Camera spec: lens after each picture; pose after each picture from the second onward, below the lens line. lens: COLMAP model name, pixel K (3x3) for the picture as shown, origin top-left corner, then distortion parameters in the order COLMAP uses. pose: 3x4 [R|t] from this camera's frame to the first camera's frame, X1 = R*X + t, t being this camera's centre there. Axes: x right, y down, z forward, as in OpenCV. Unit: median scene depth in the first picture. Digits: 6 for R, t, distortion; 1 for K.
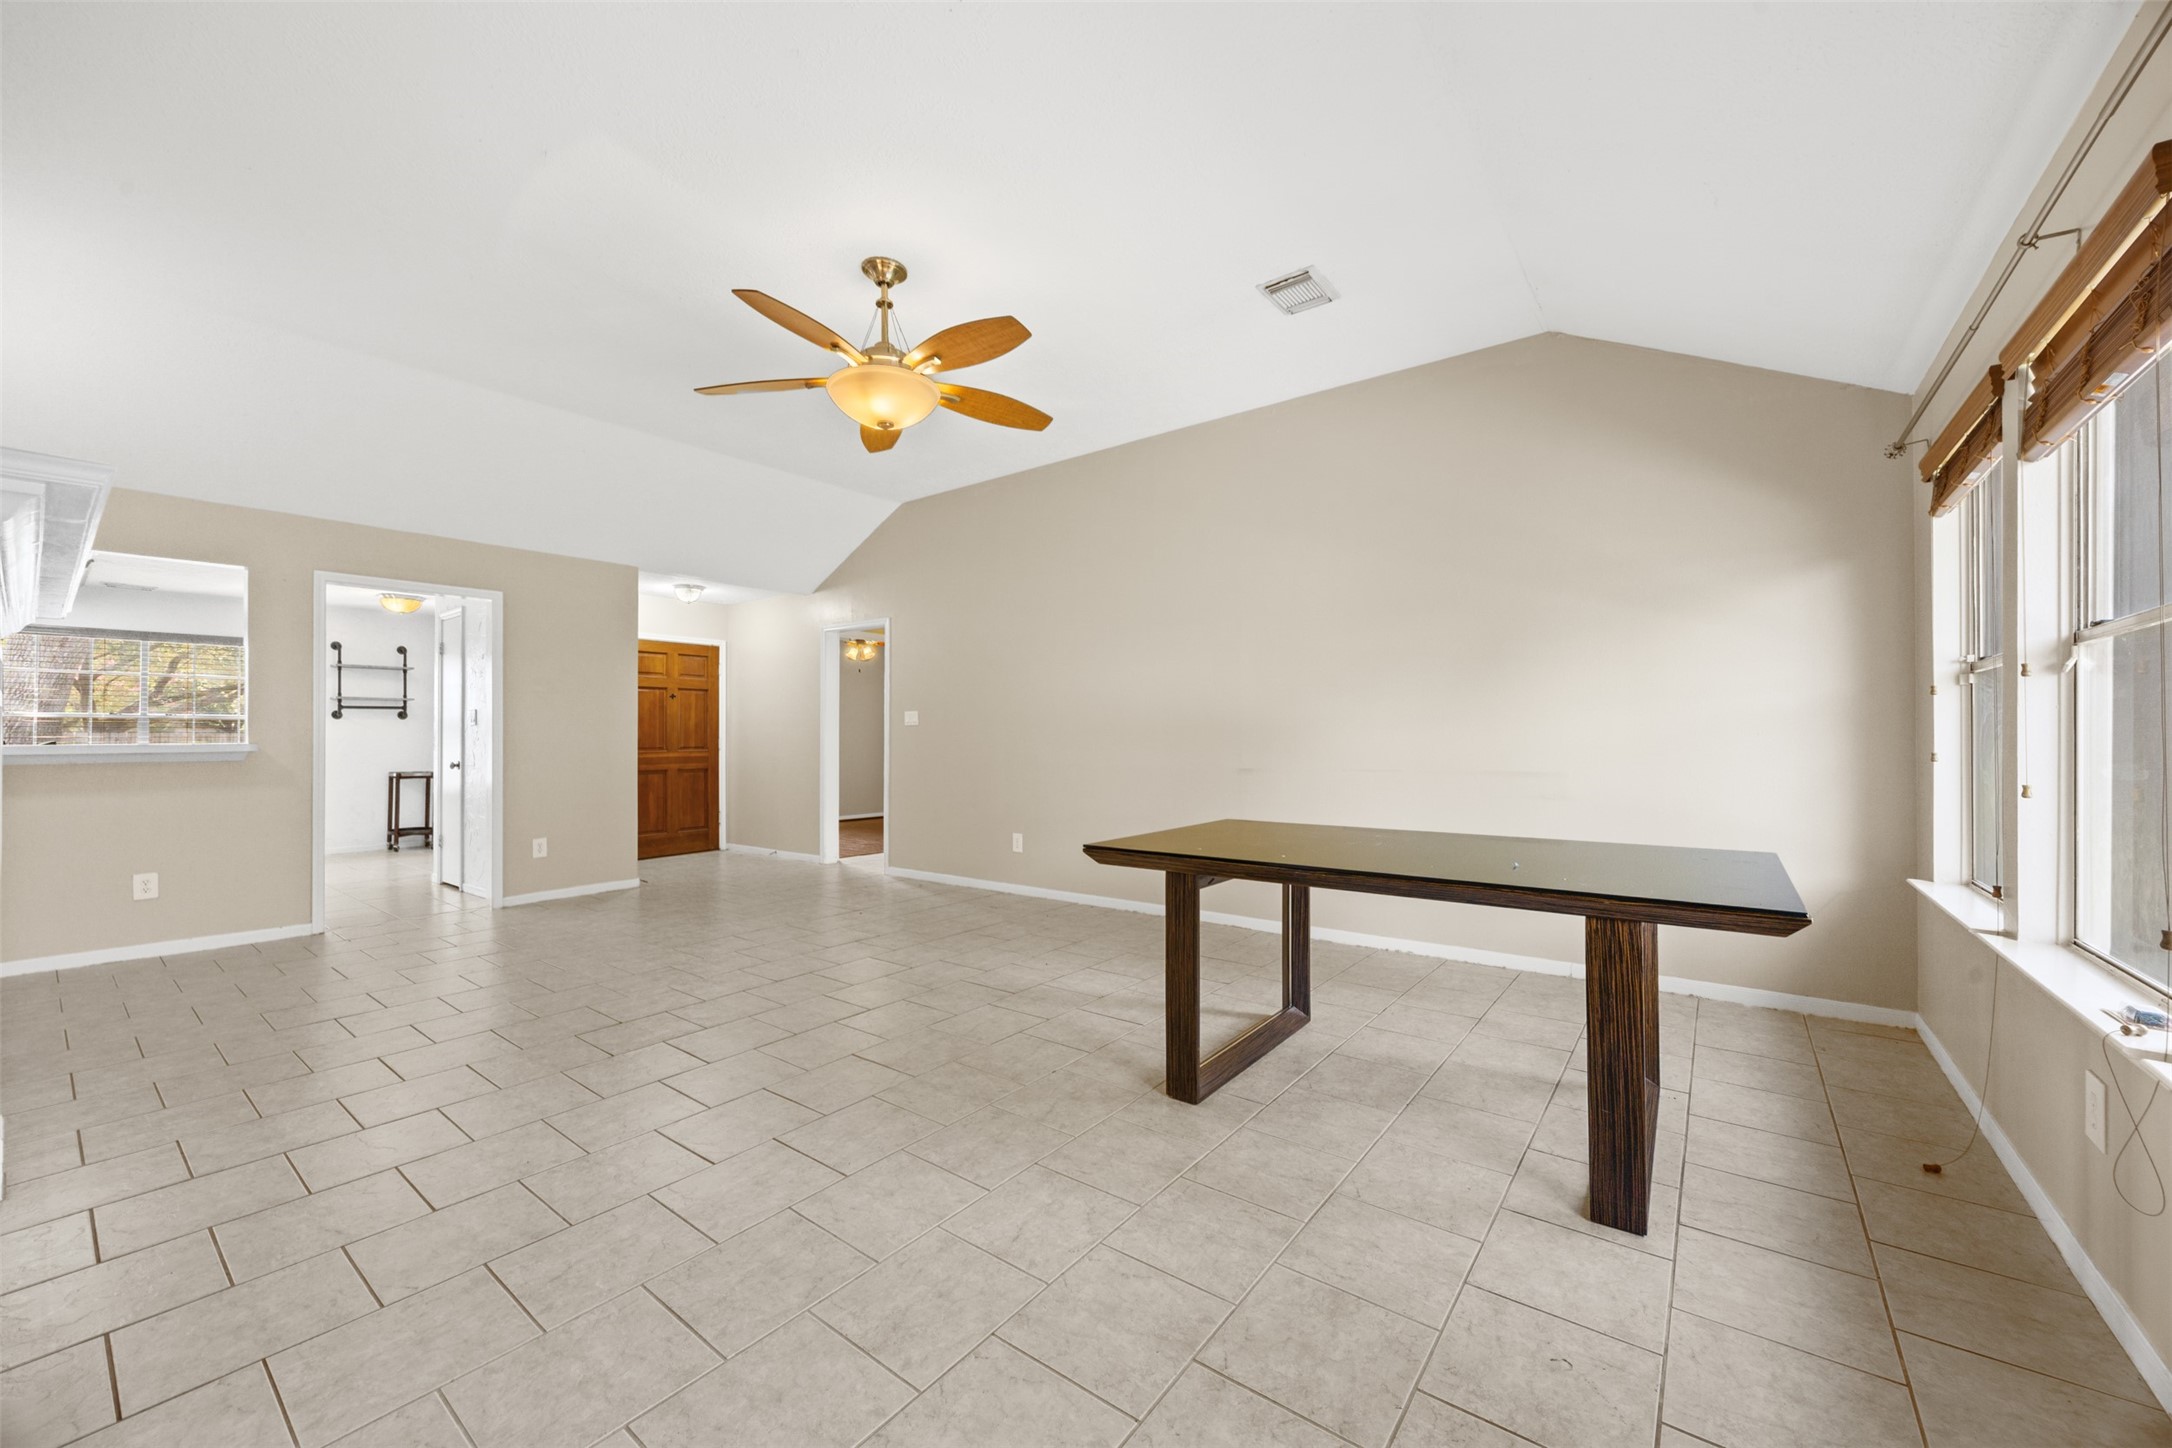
lens RADIAL K [[832.7, 0, 1107.4], [0, 832.7, 725.1], [0, 0, 1]] dist [-0.000785, 0.000100]
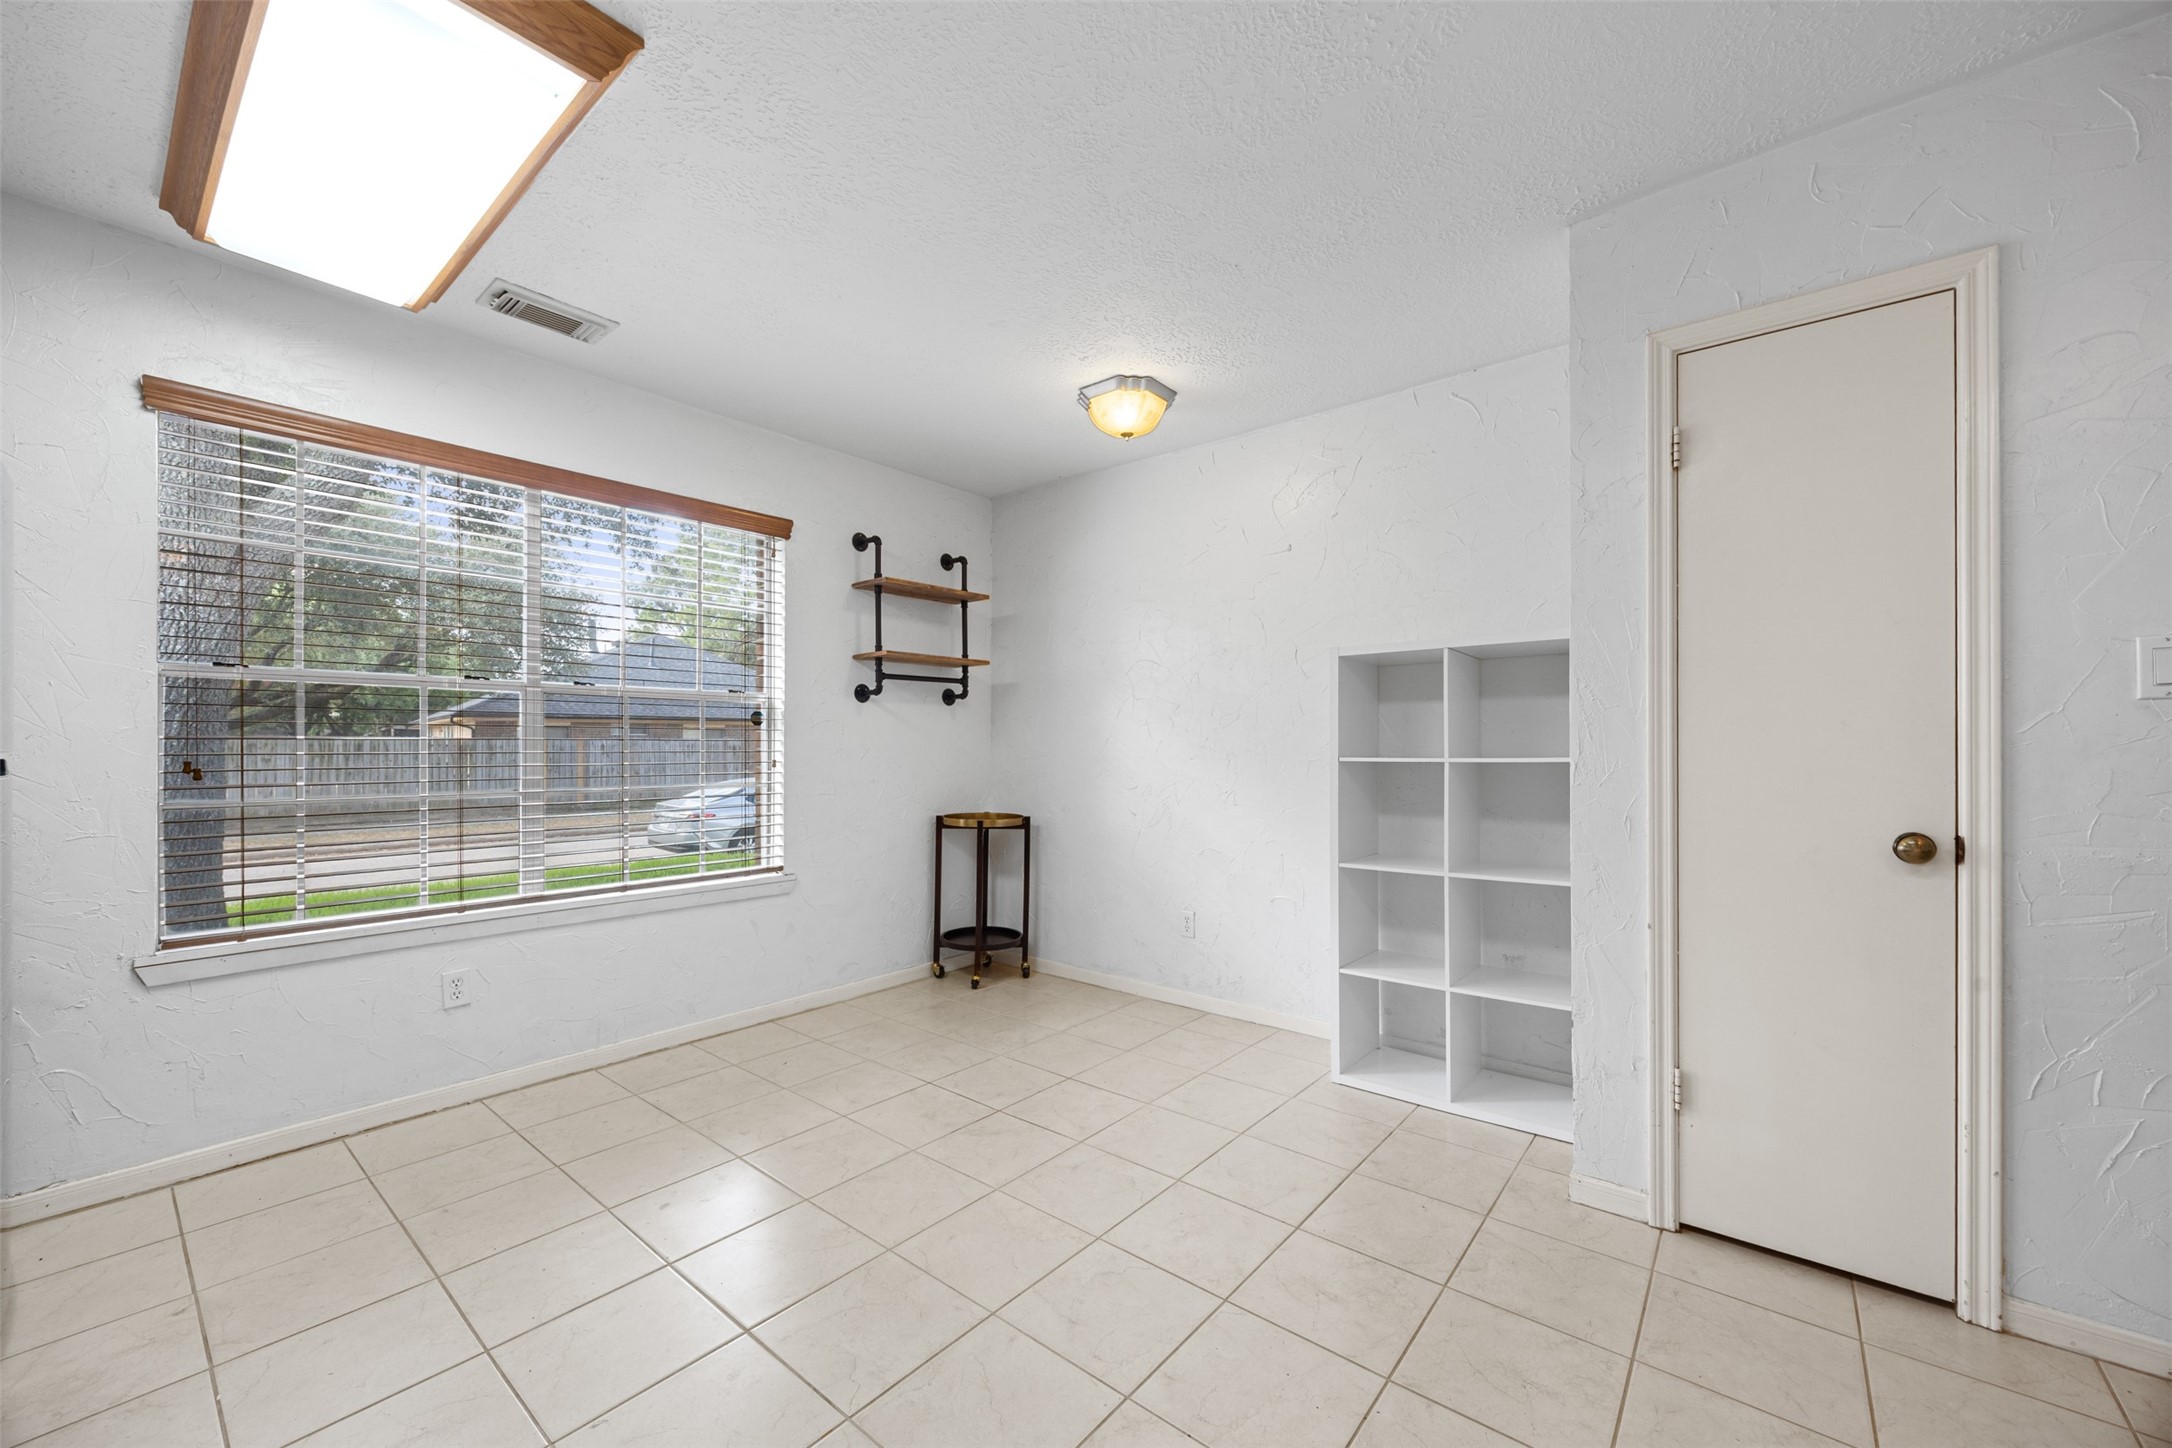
lens RADIAL K [[837.2, 0, 1088.2], [0, 837.2, 748.1], [0, 0, 1]] dist [-0.000029, 0.000062]
pose [[0.998619, 0.001394, -0.052515, -0.752814], [-0.000420, 0.999828, 0.018555, 0.009061], [0.052532, -0.018507, 0.998448, 0.529010]]
